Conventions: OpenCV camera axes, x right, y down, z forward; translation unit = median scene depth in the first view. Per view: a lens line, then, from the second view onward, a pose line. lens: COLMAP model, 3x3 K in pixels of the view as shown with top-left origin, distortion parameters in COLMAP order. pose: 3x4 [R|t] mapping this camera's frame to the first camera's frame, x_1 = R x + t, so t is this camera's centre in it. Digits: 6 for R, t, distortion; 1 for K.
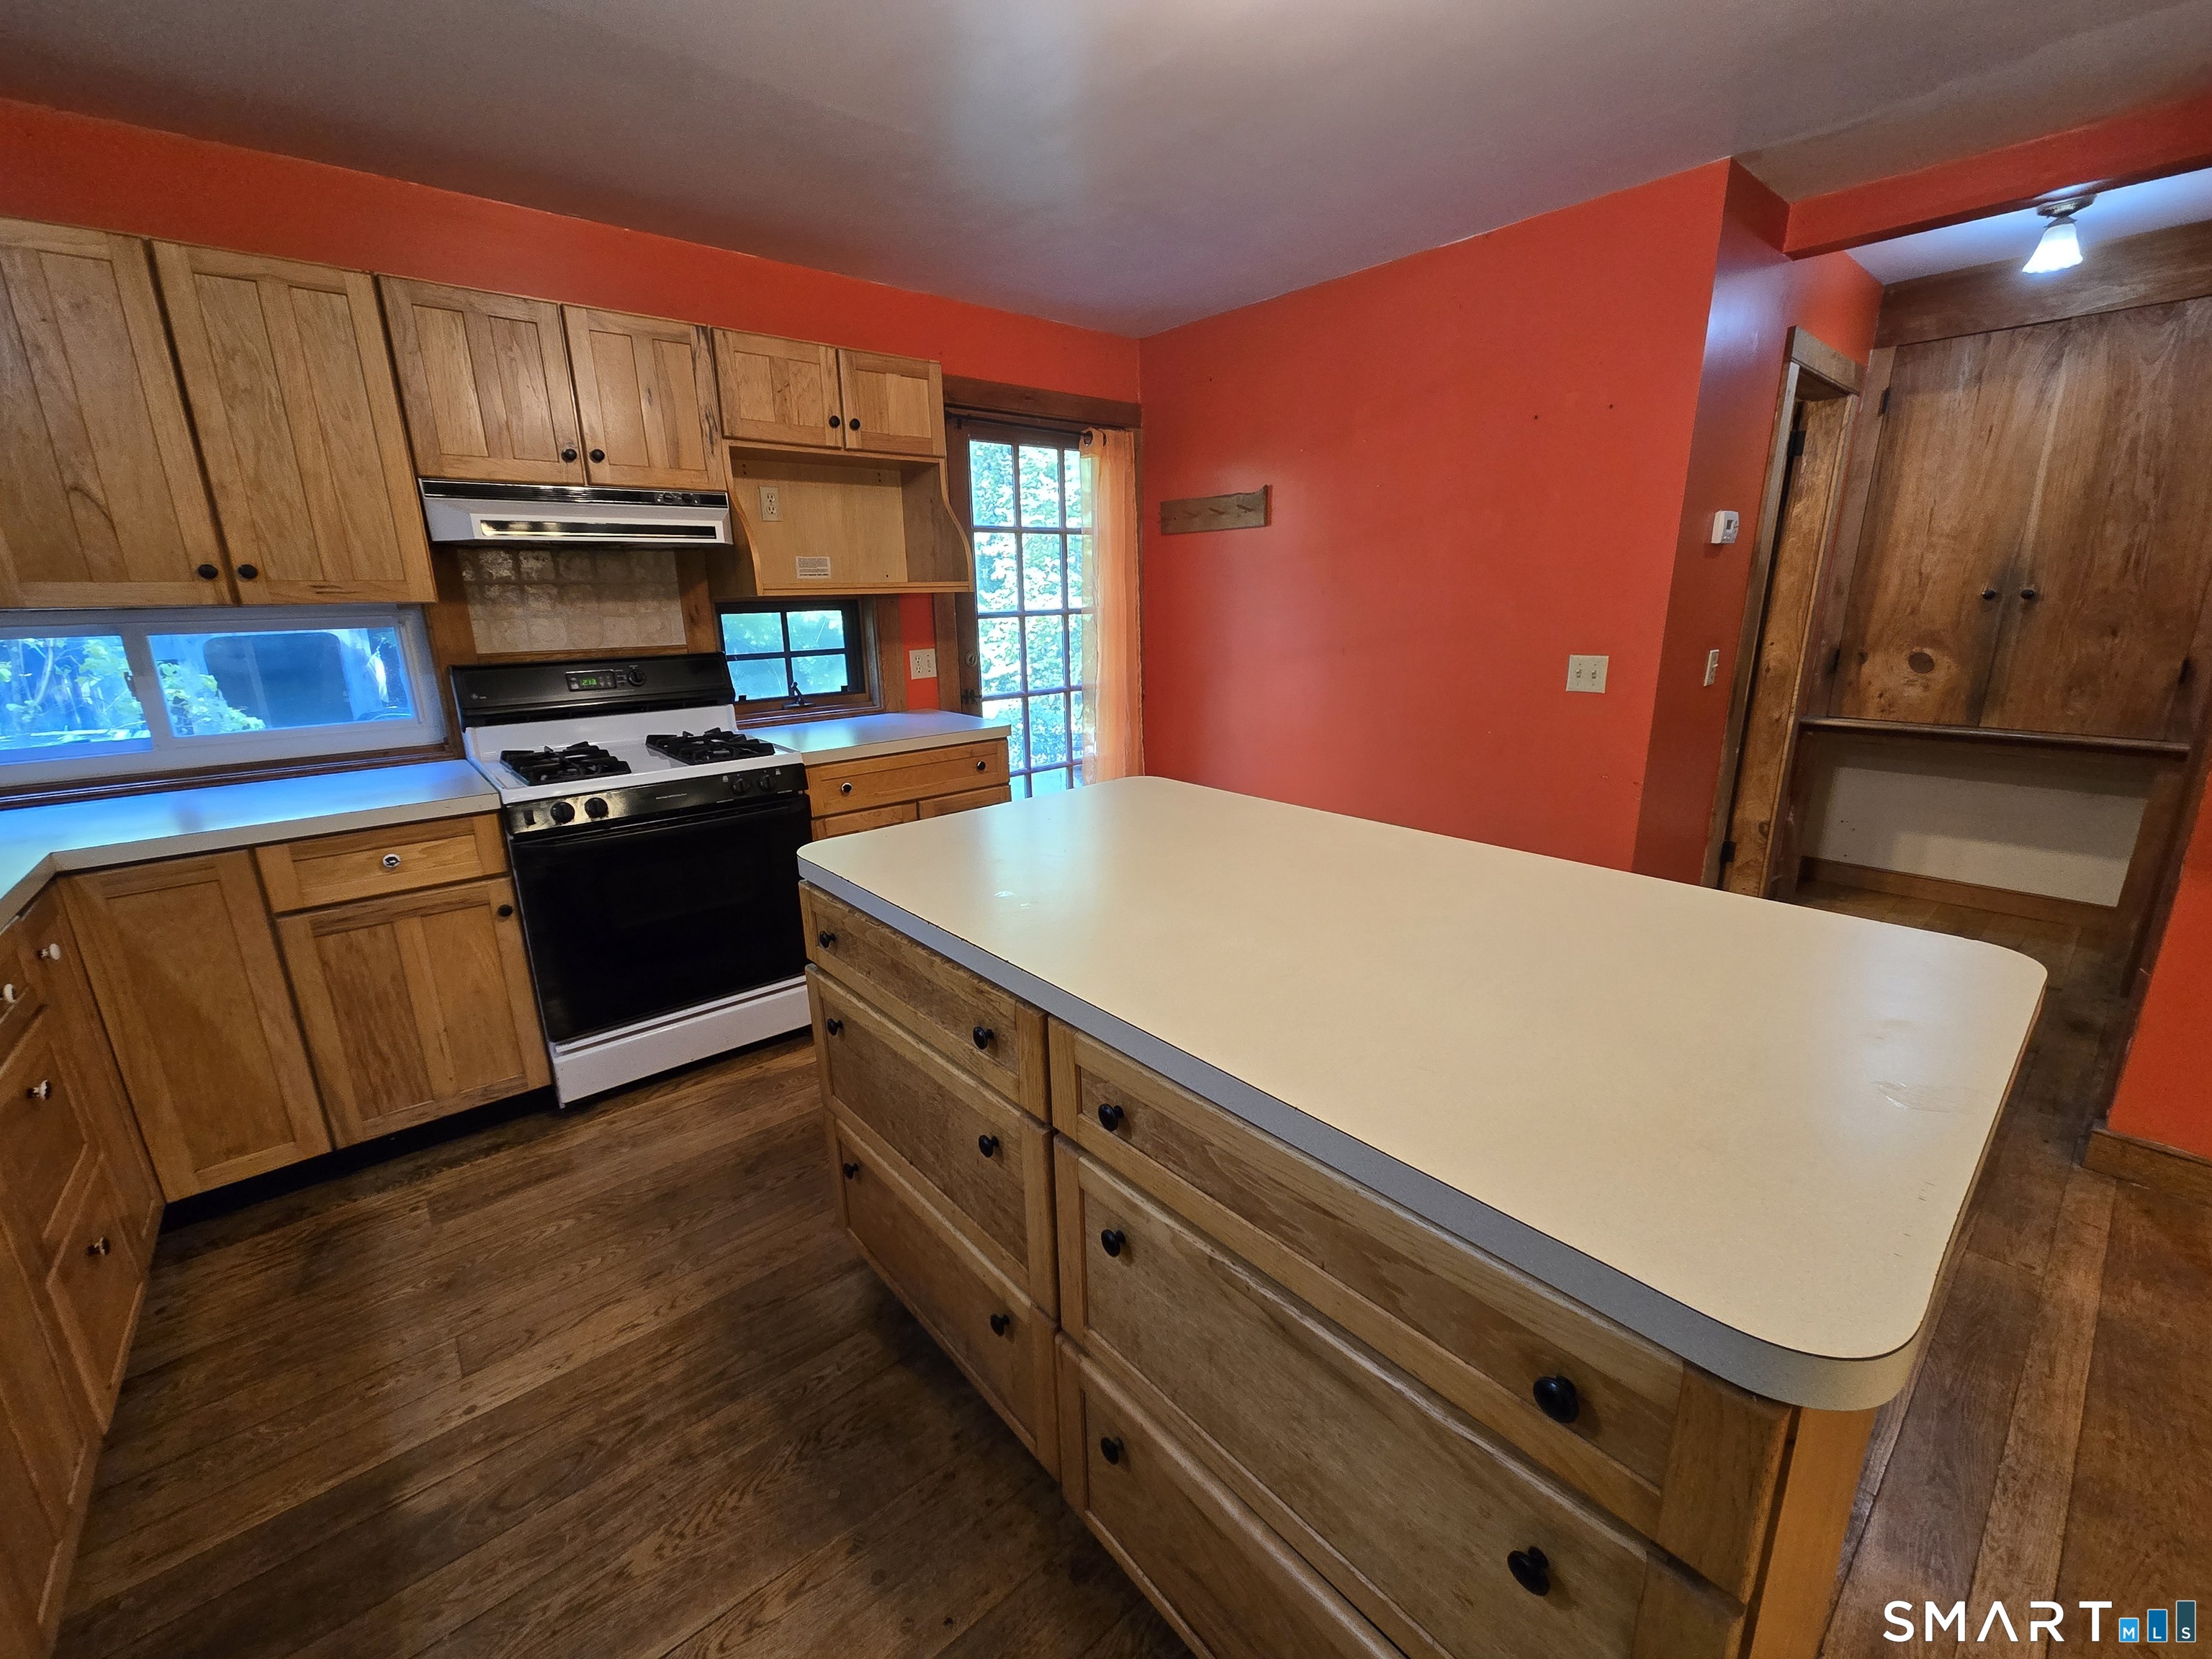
lens RADIAL K [[906.2, 0, 1100.9], [0, 906.2, 831.2], [0, 0, 1]] dist [0.002454, -0.000152]
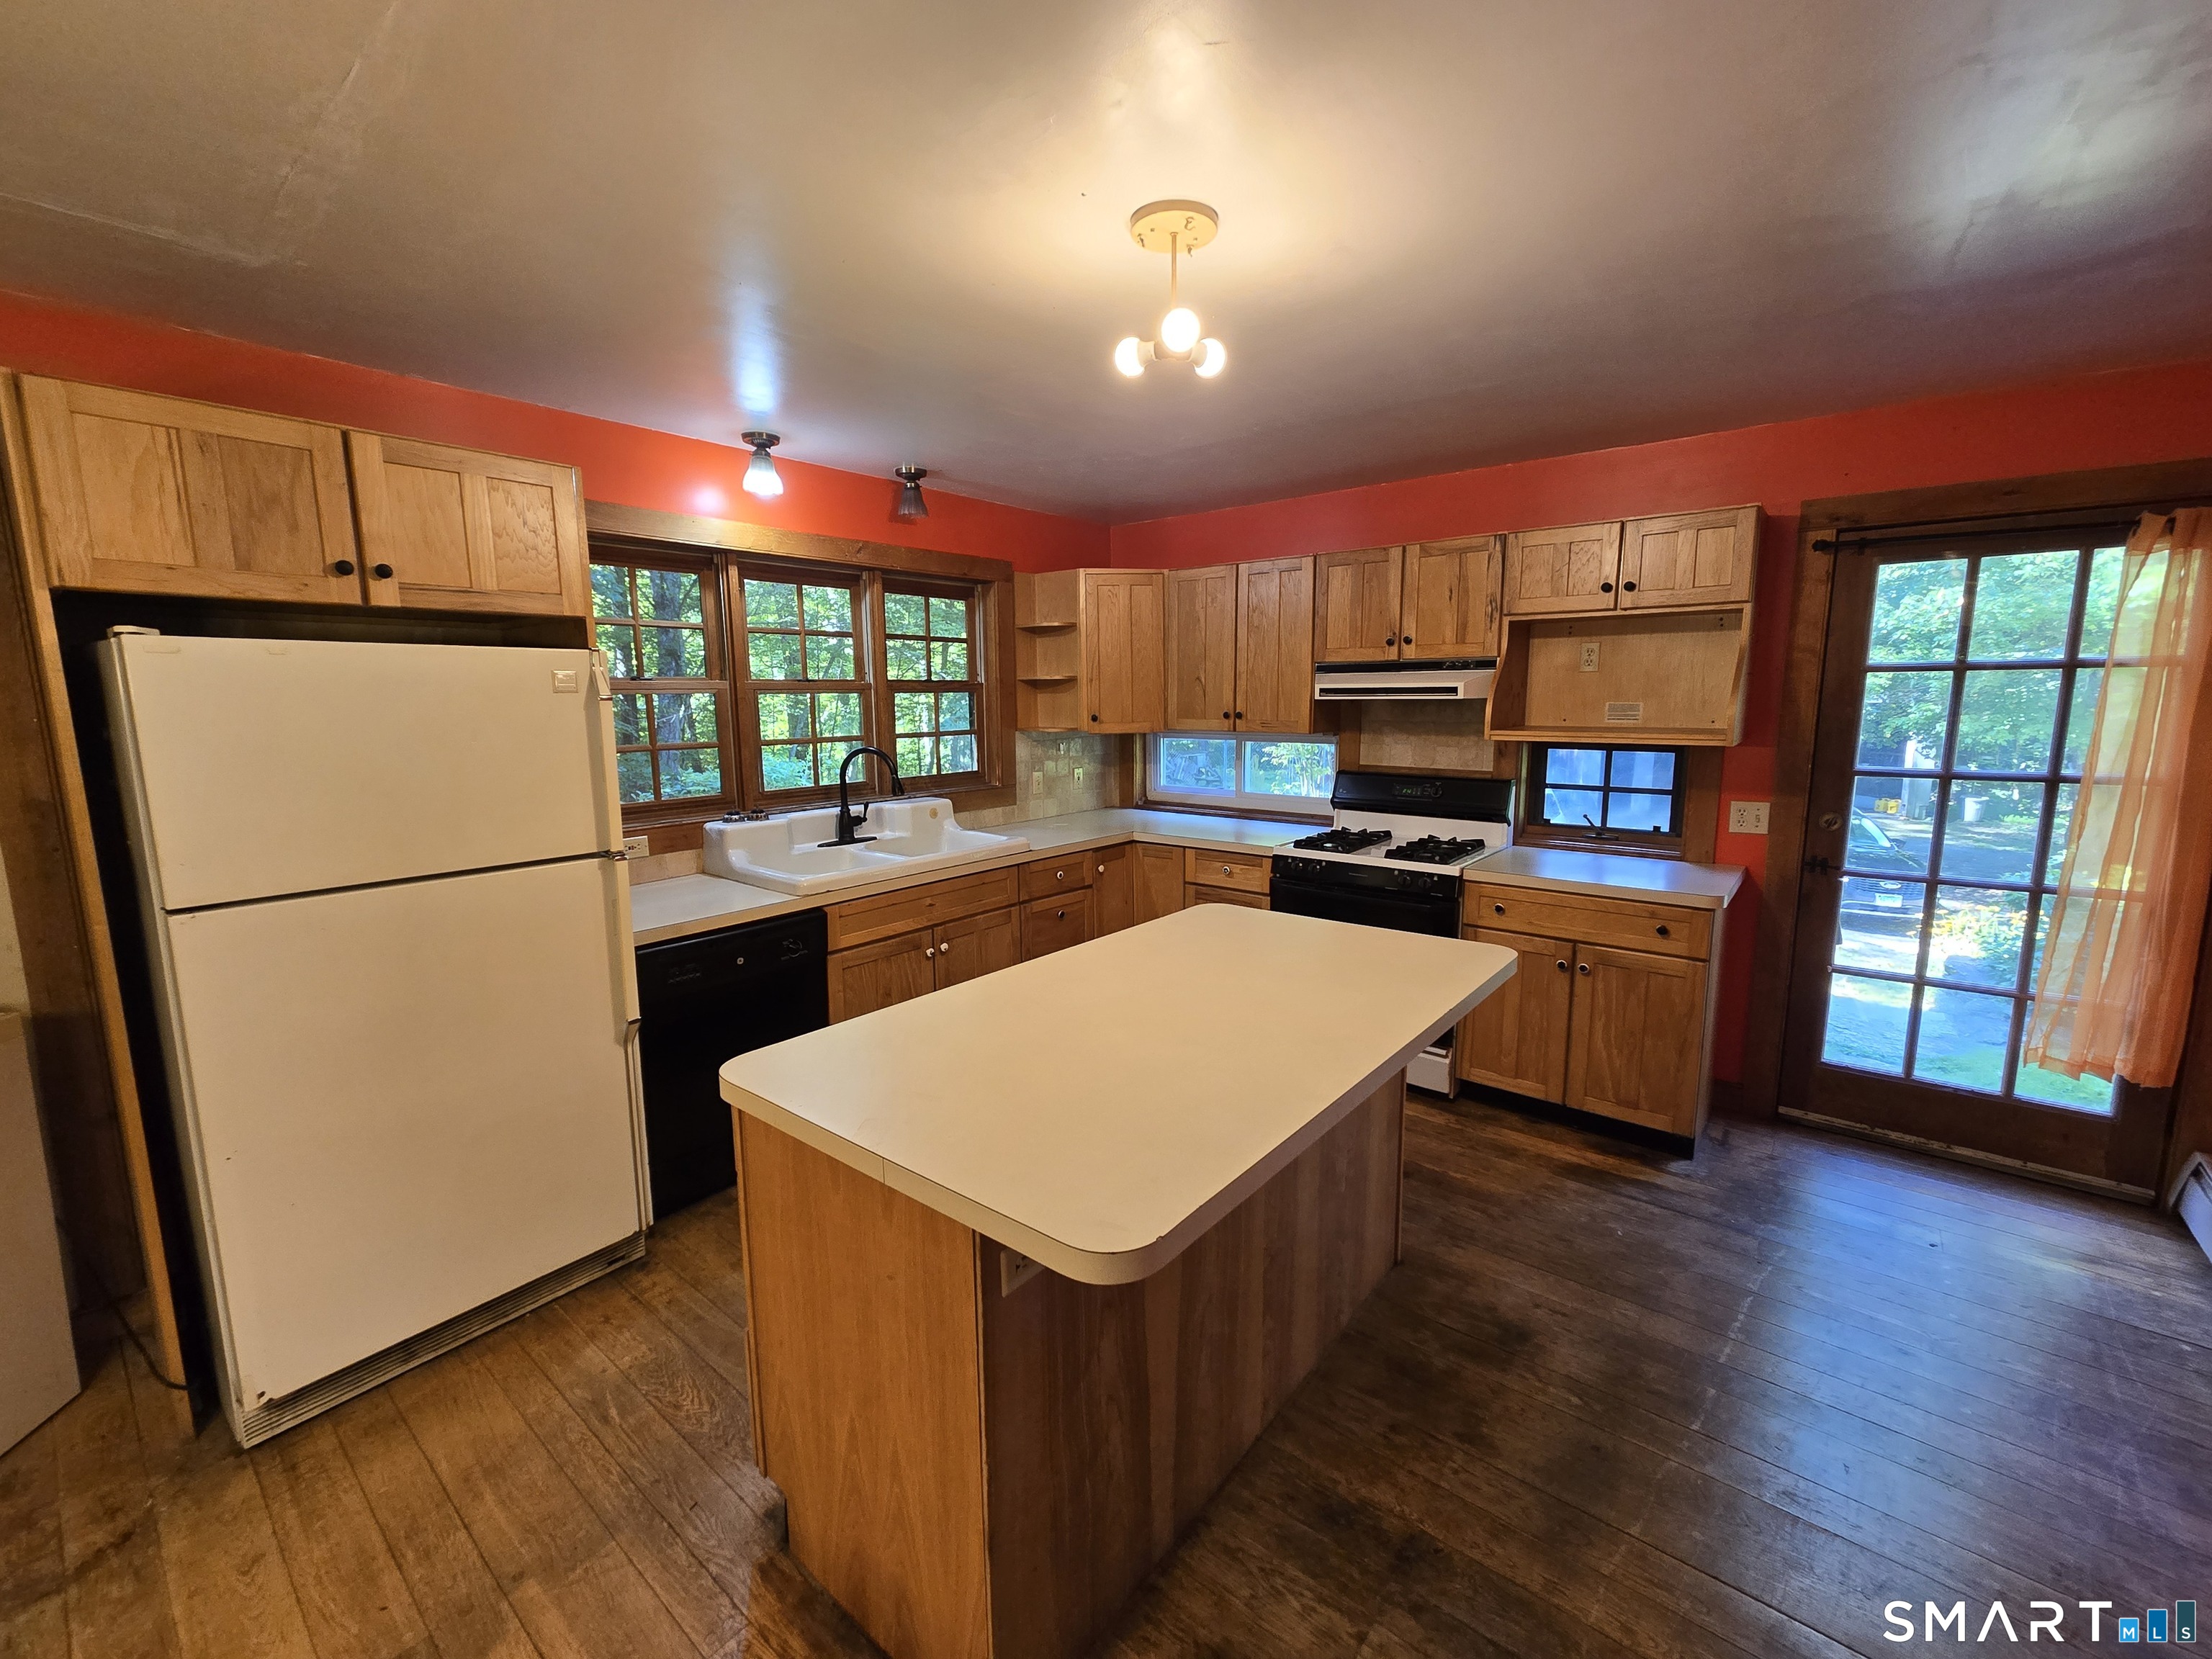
lens RADIAL K [[906.2, 0, 1105.2], [0, 906.2, 830.2], [0, 0, 1]] dist [0.002454, -0.000152]
pose [[0.177026, 0.163129, -0.970593, 0.691831], [-0.252797, 0.960619, 0.115345, -0.142383], [0.951186, 0.224944, 0.211293, 0.257669]]
